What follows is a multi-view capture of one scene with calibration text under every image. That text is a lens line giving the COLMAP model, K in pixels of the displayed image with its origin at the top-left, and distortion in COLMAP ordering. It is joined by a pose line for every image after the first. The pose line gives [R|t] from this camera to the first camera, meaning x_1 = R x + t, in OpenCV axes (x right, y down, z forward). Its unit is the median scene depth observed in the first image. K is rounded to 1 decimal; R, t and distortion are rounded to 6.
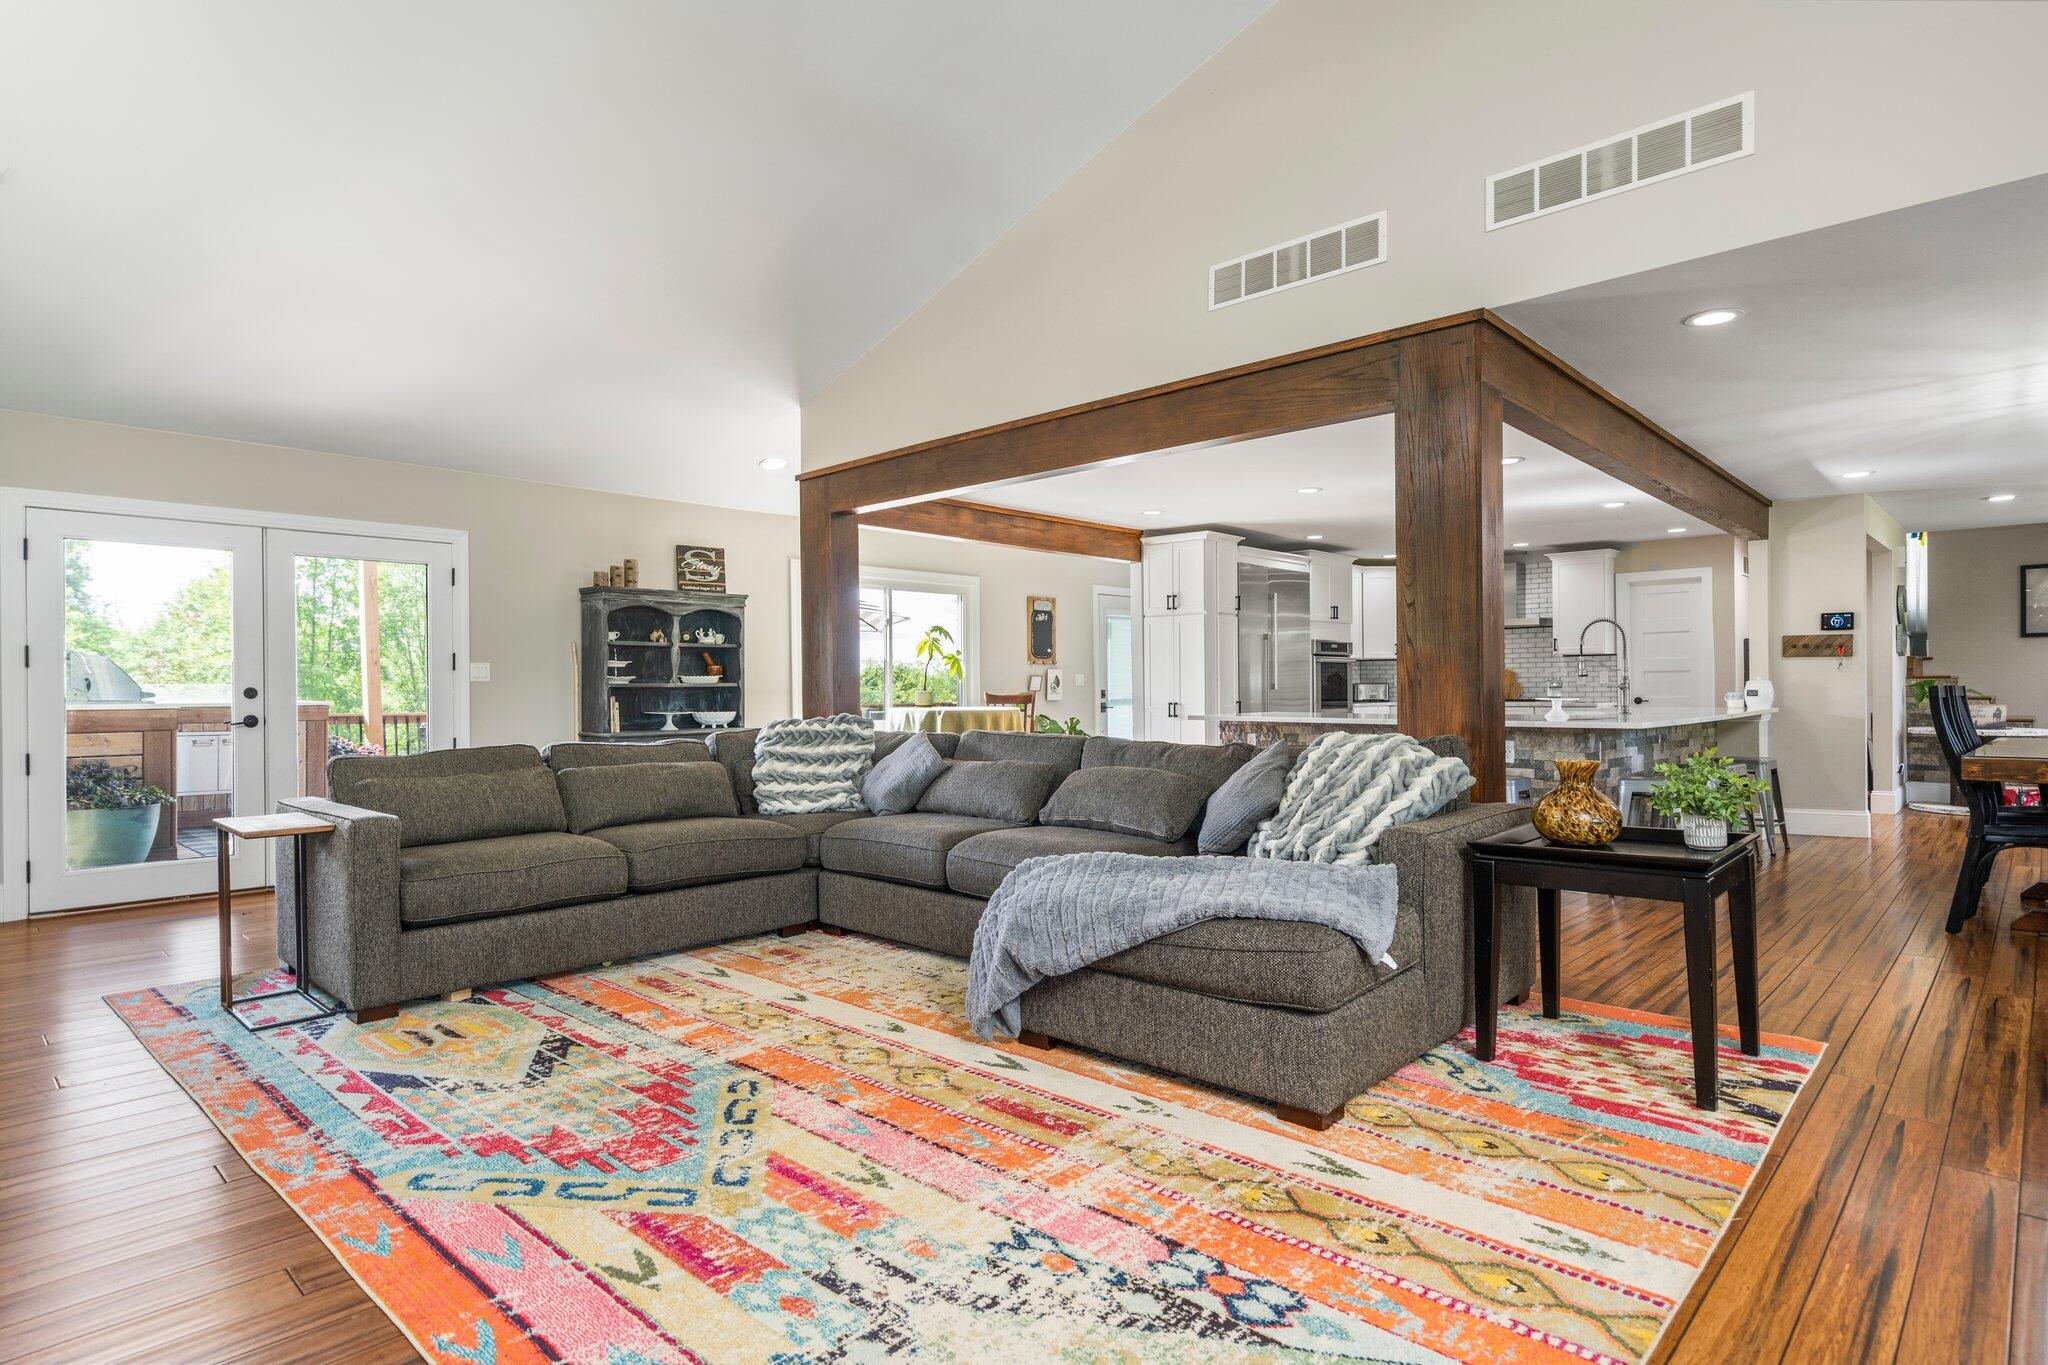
lens RADIAL K [[1078.9, 0, 1015.2], [0, 1078.9, 689.4], [0, 0, 1]] dist [0.005581, 0.000710]
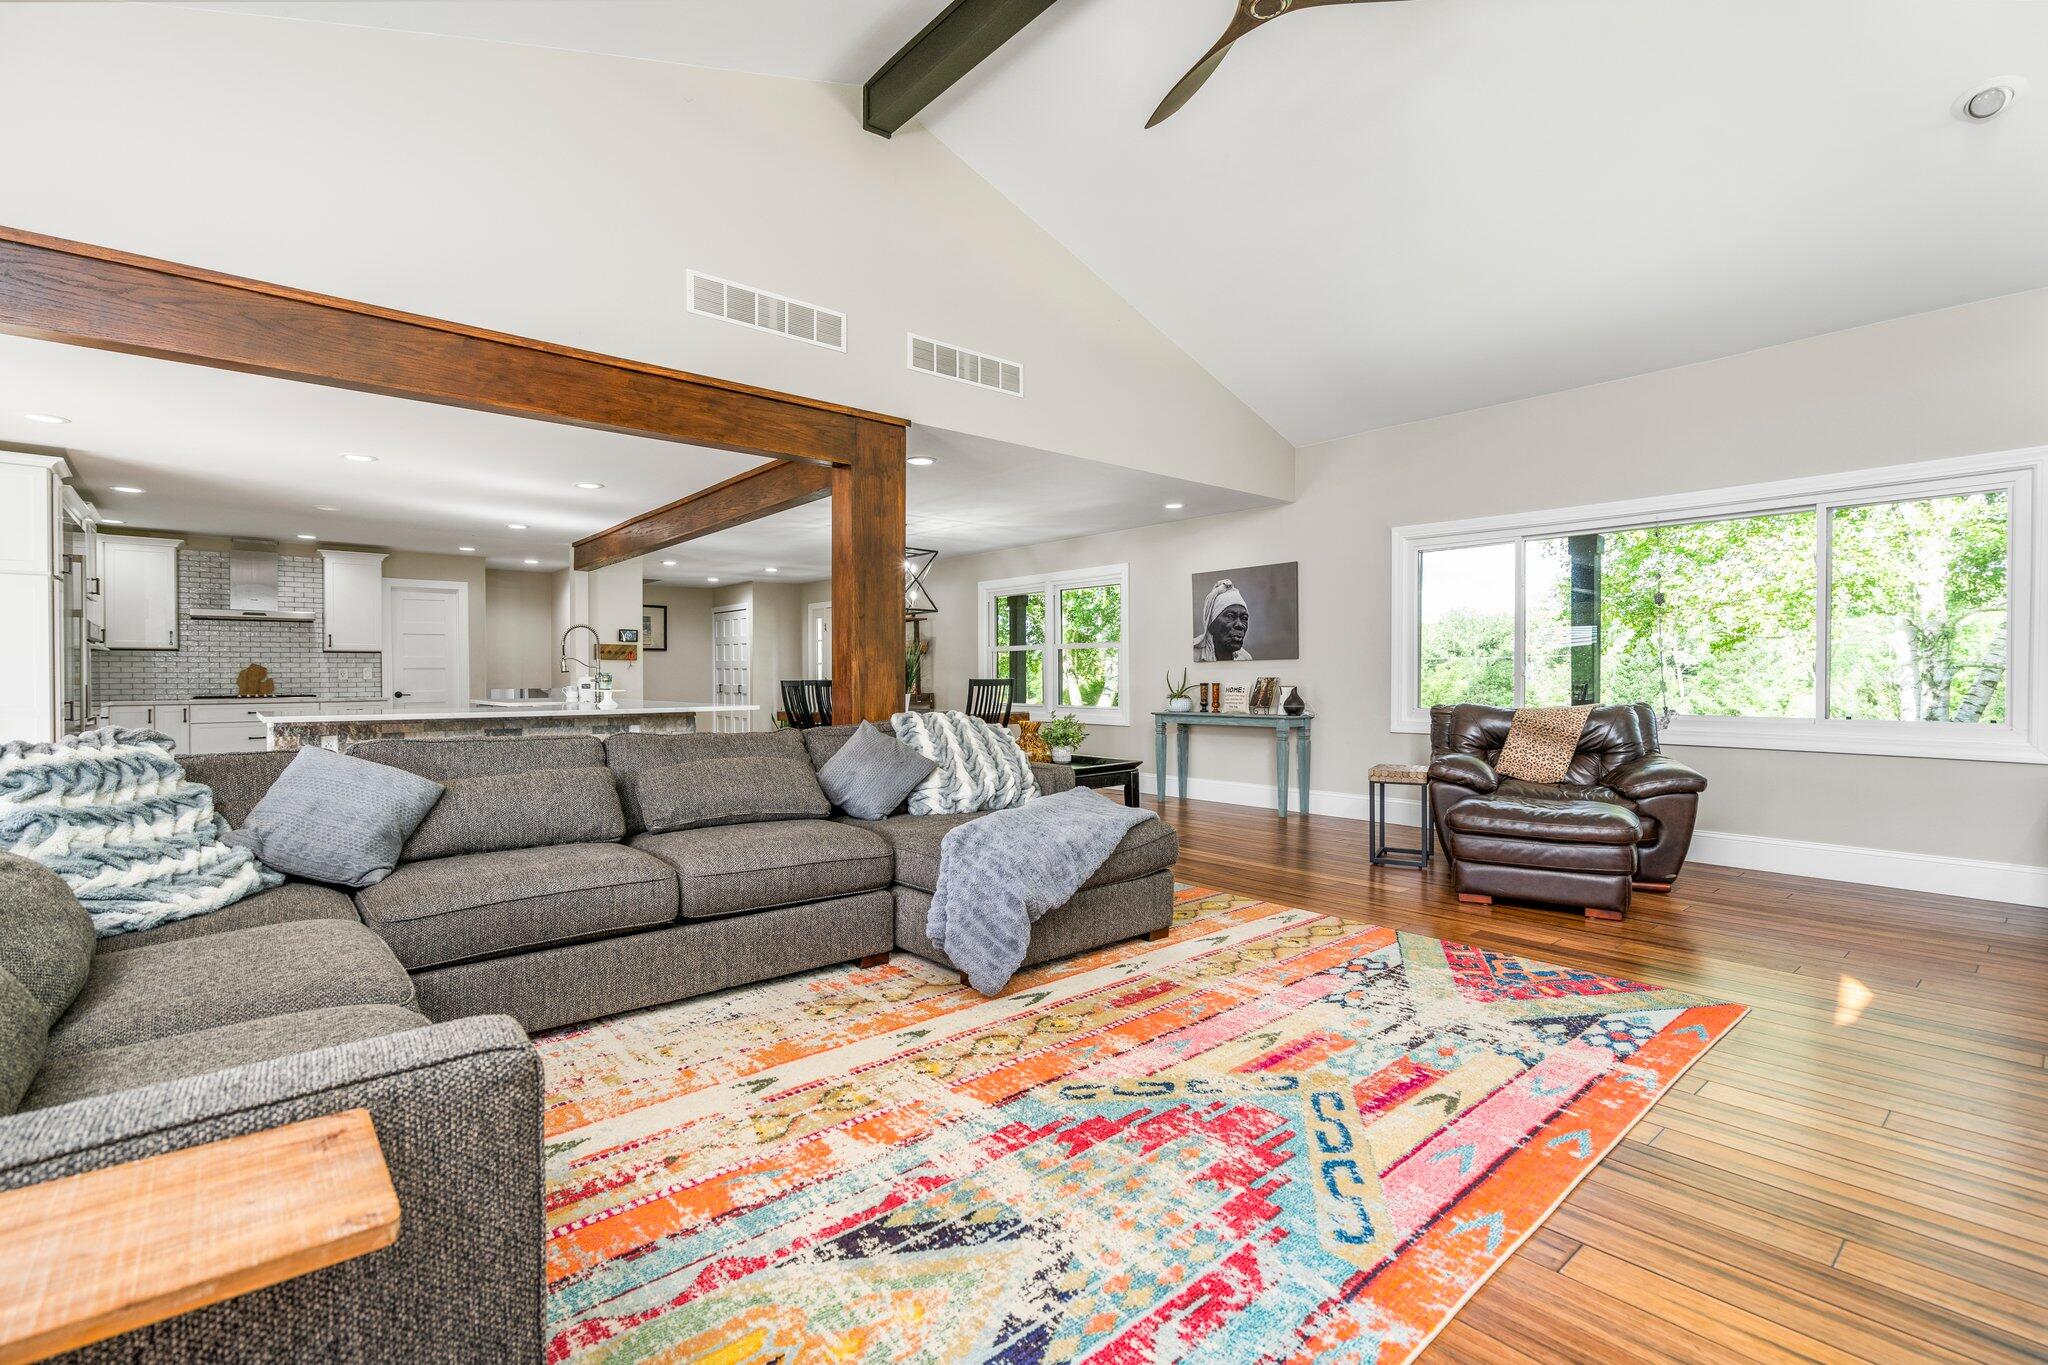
lens RADIAL K [[930.8, 0, 1016.2], [0, 930.8, 684.6], [0, 0, 1]] dist [-0.003767, 0.002217]
pose [[0.097567, -0.001284, 0.995228, -1.176895], [0.004241, 0.999991, 0.000874, 0.007508], [-0.995220, 0.004136, 0.097572, 1.065826]]
